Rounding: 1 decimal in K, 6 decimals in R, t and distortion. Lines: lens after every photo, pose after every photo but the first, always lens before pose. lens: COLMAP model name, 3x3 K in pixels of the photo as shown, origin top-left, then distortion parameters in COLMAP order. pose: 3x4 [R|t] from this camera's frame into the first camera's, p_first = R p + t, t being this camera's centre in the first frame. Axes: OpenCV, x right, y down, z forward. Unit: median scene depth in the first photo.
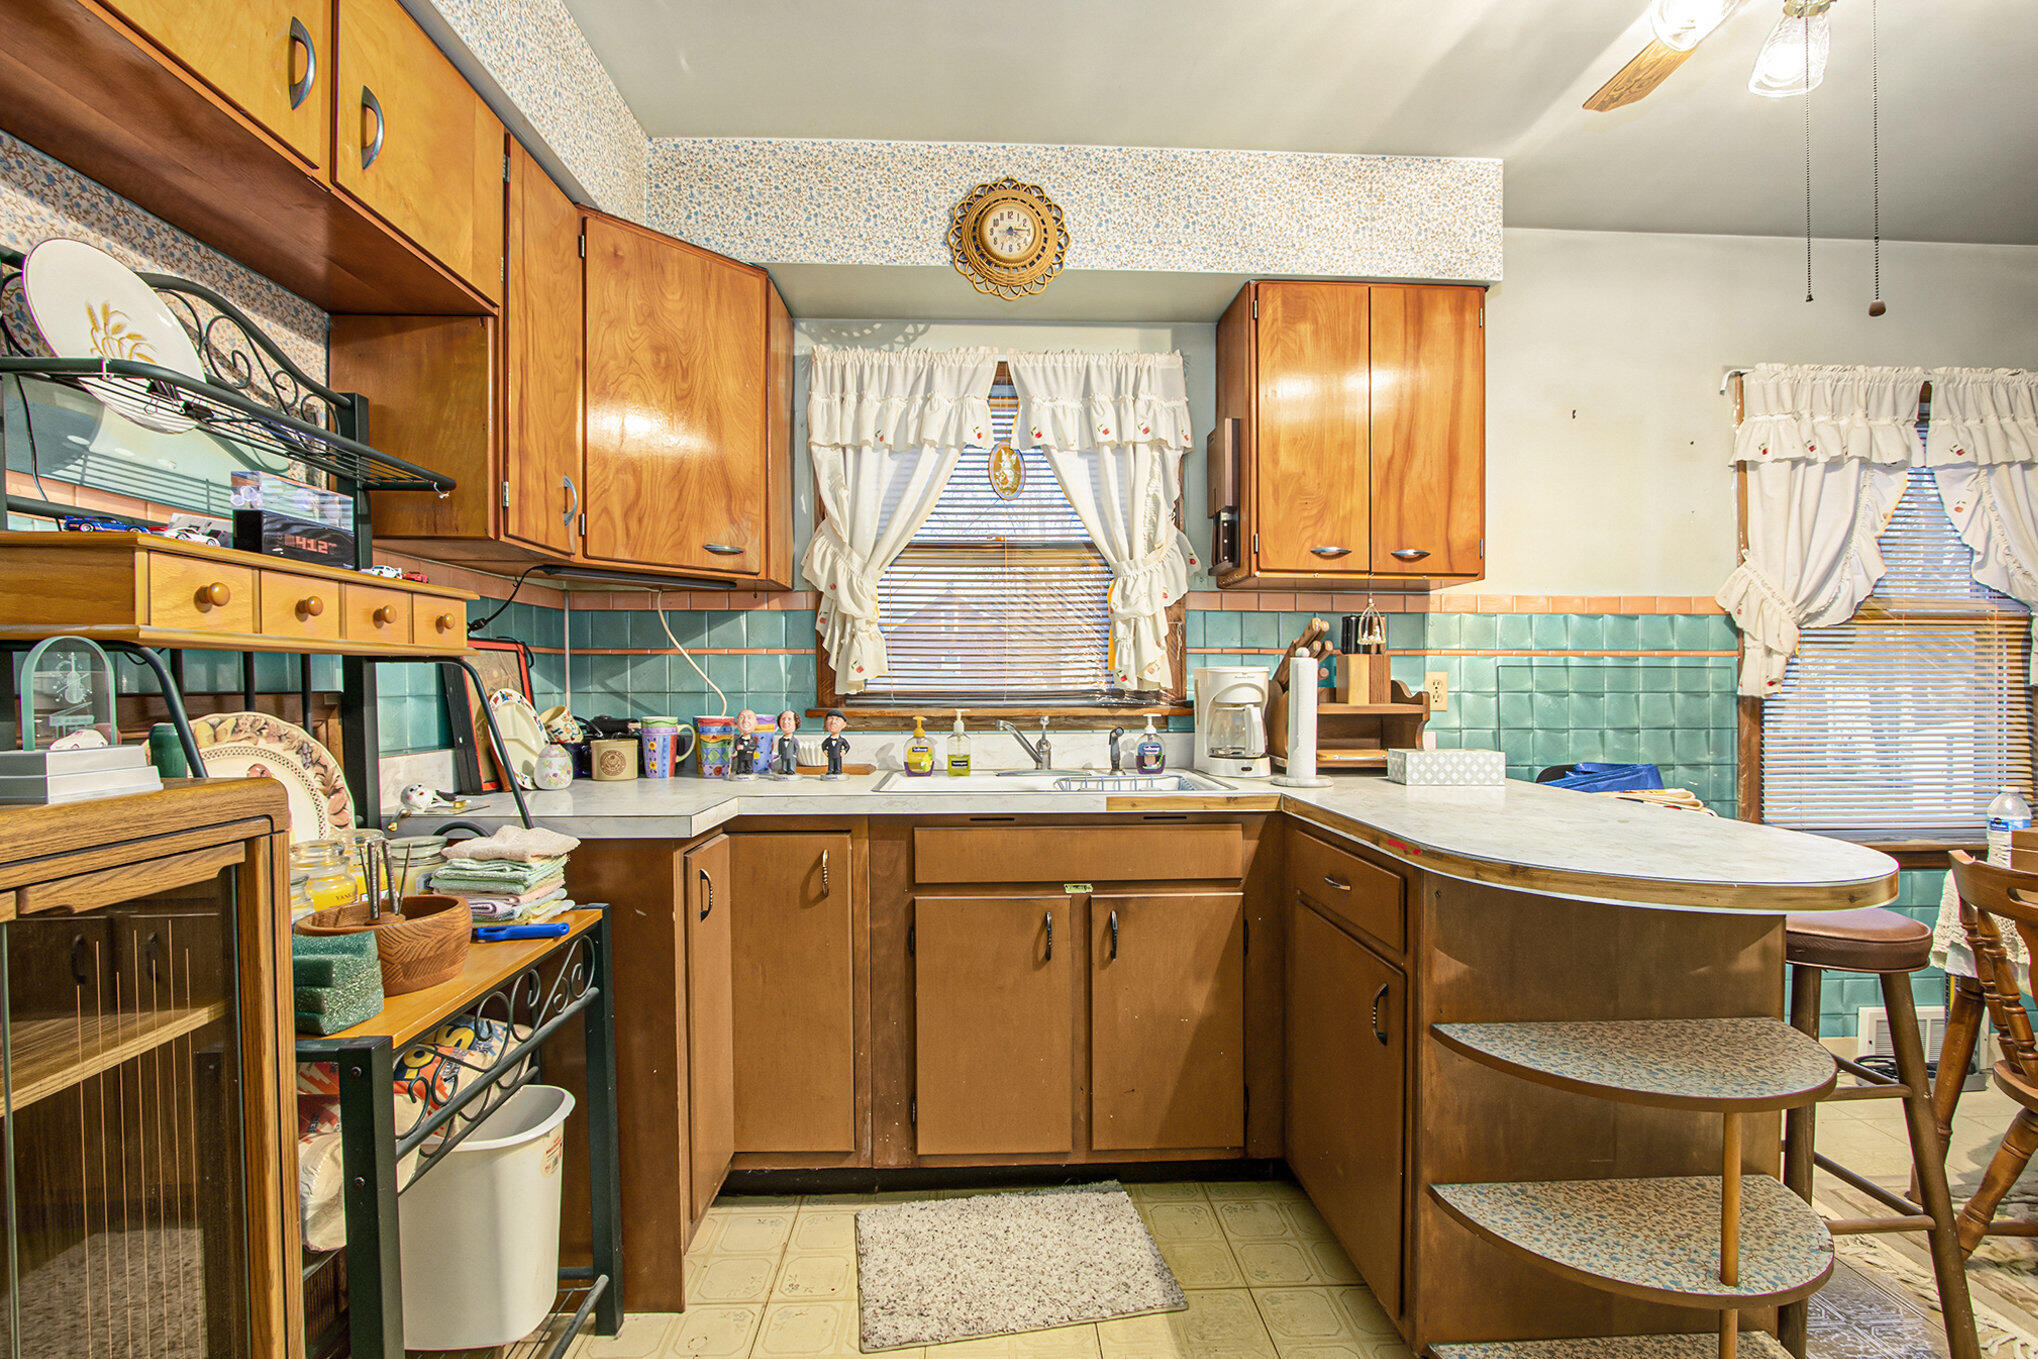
lens RADIAL K [[955.0, 0, 1008.1], [0, 955.0, 675.2], [0, 0, 1]] dist [-0.020824, 0.005047]
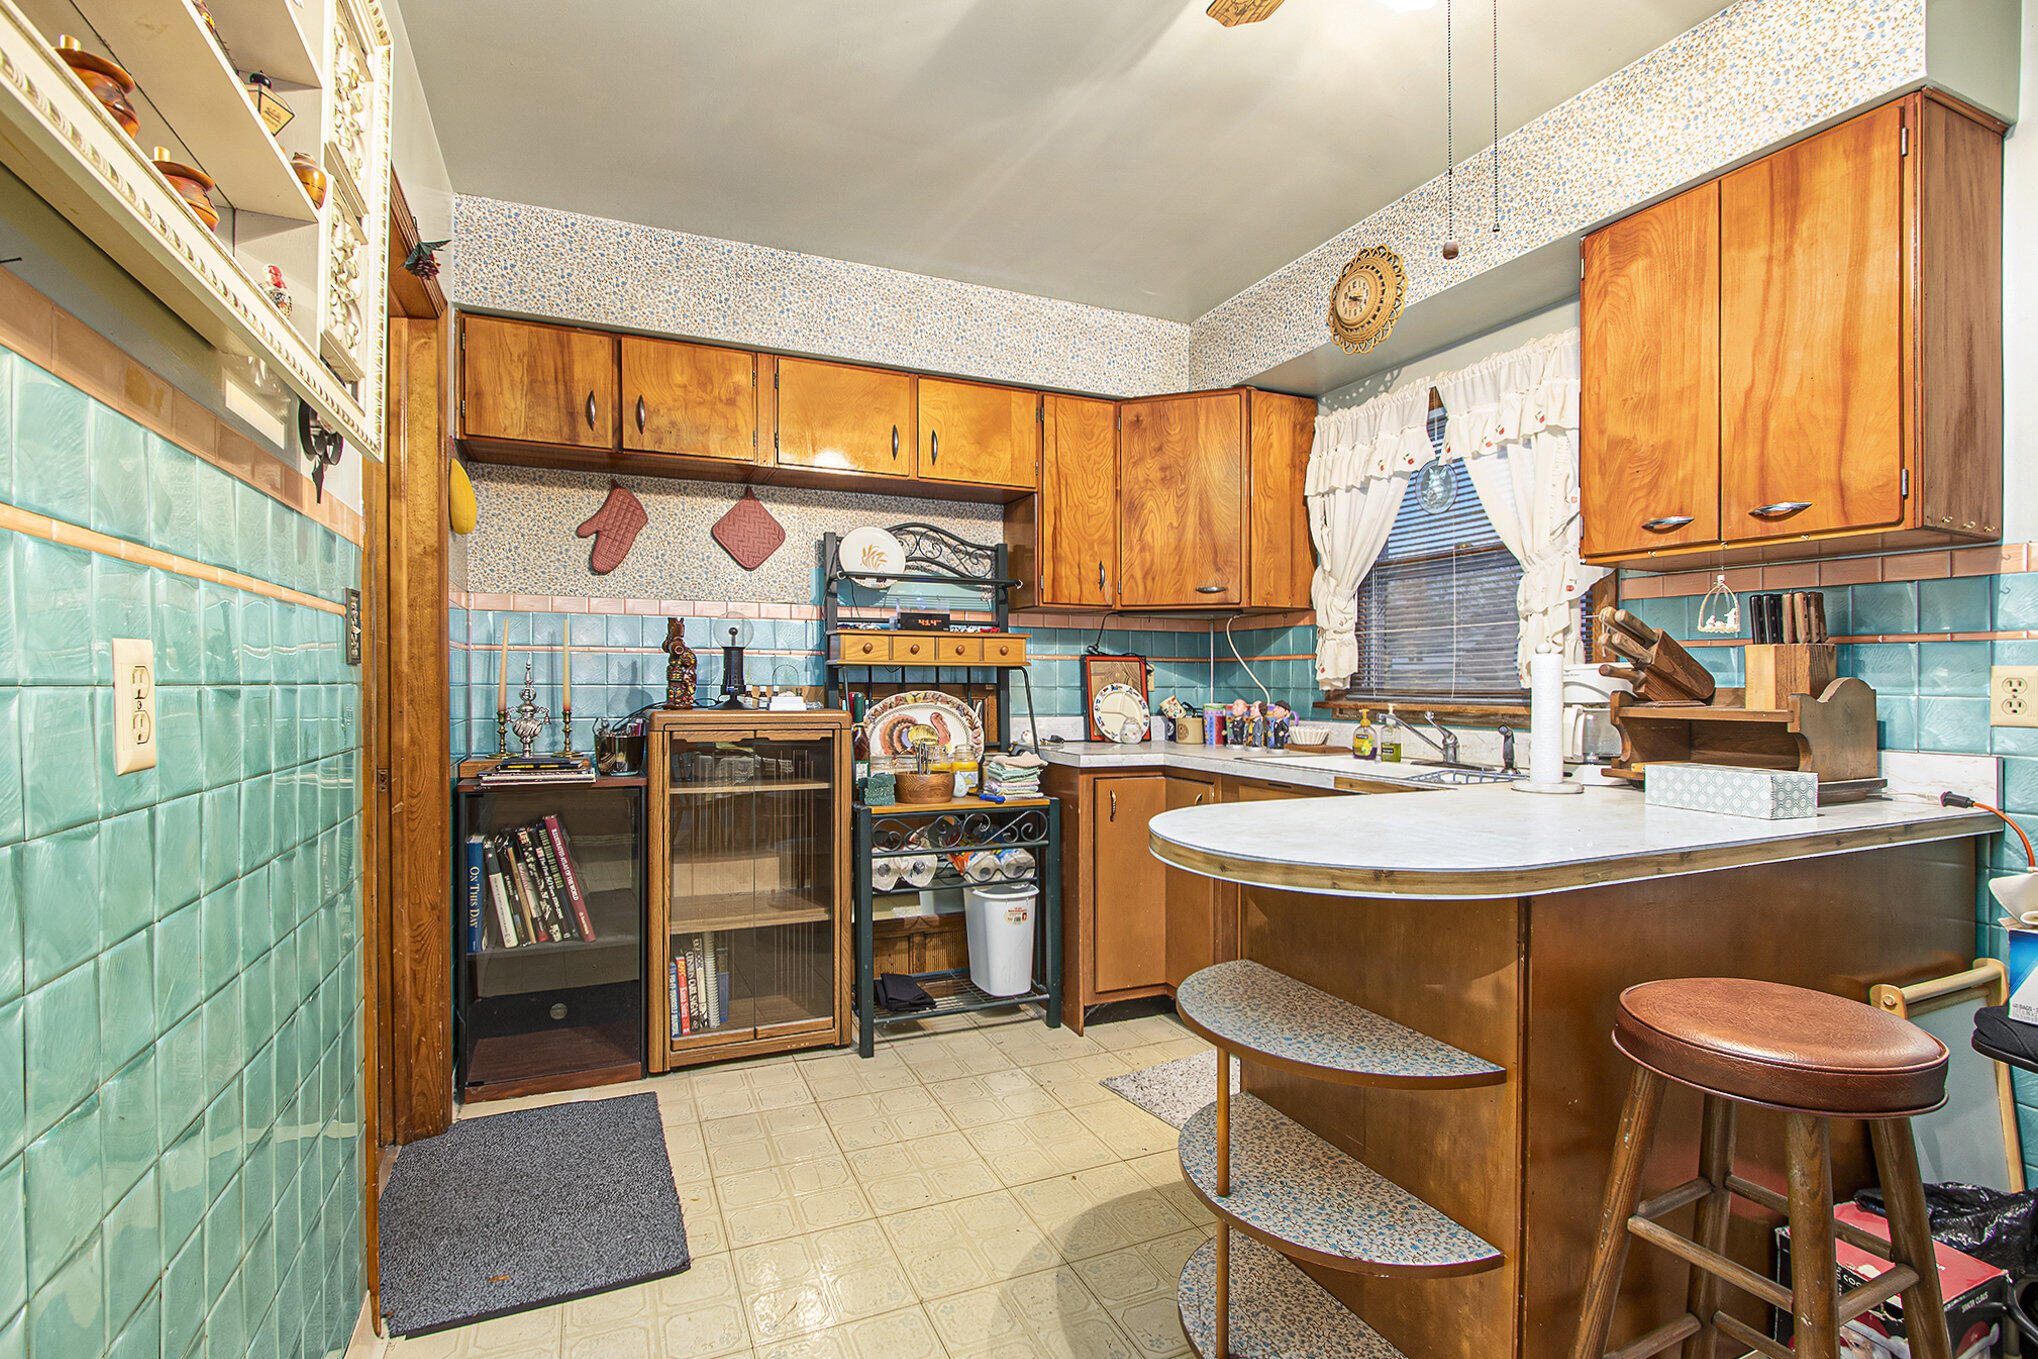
lens RADIAL K [[955.0, 0, 1022.5], [0, 955.0, 678.2], [0, 0, 1]] dist [-0.020824, 0.005047]
pose [[0.371698, -0.001757, -0.928352, 0.910071], [0.001953, 0.999997, -0.001111, 0.005278], [0.928351, -0.001400, 0.371701, 0.171257]]
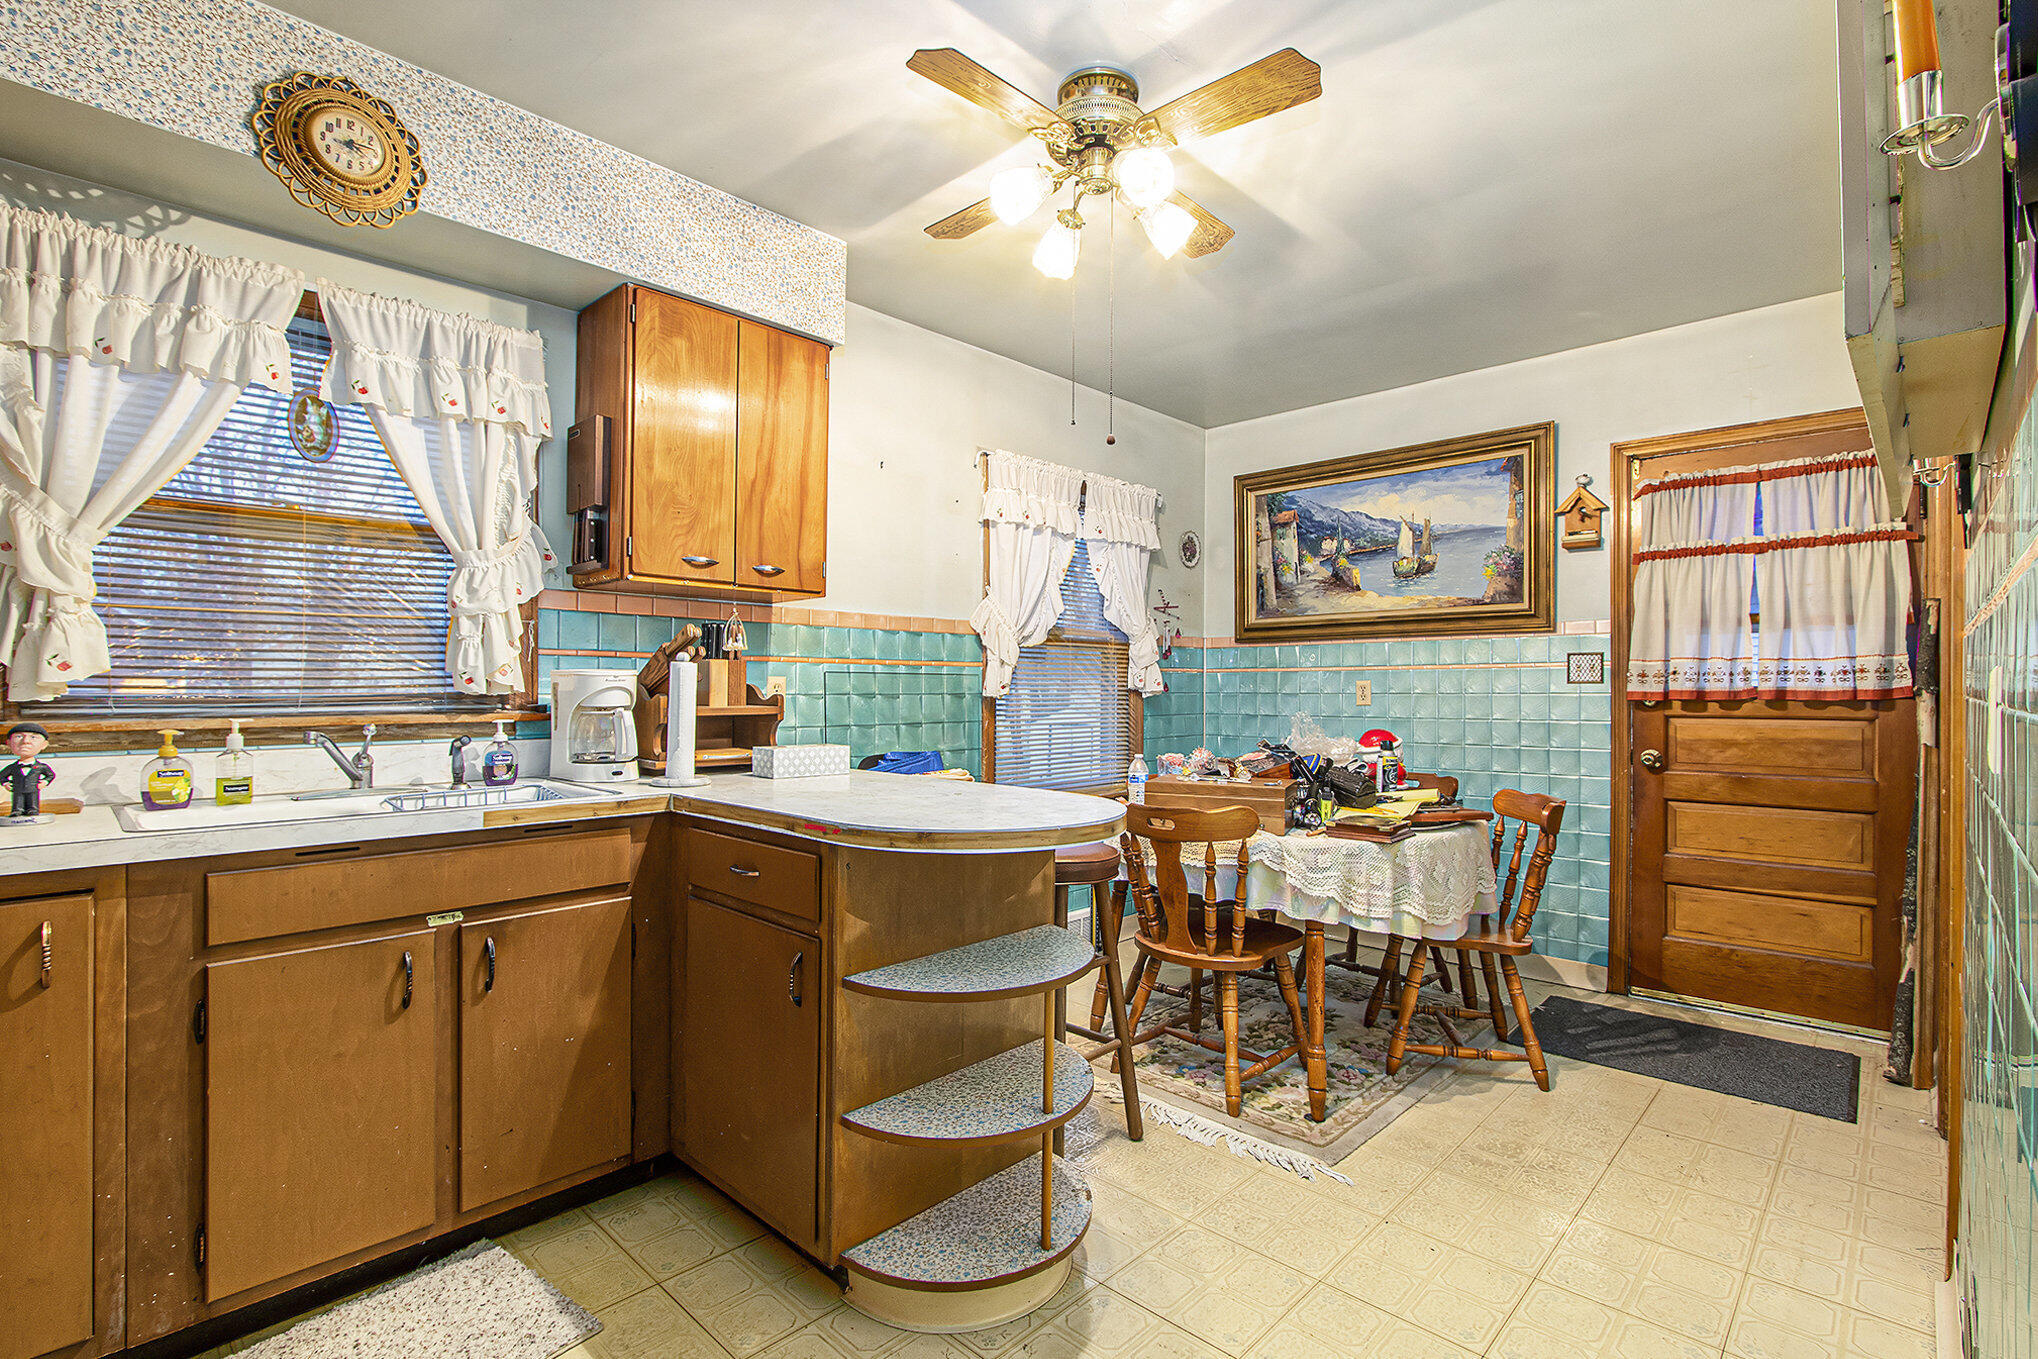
lens RADIAL K [[955.0, 0, 1028.4], [0, 955.0, 664.2], [0, 0, 1]] dist [-0.020824, 0.005047]
pose [[0.717324, 0.017473, 0.696520, -0.133291], [-0.007092, 0.999817, -0.017778, -0.000179], [-0.696703, 0.007813, 0.717317, -0.004336]]
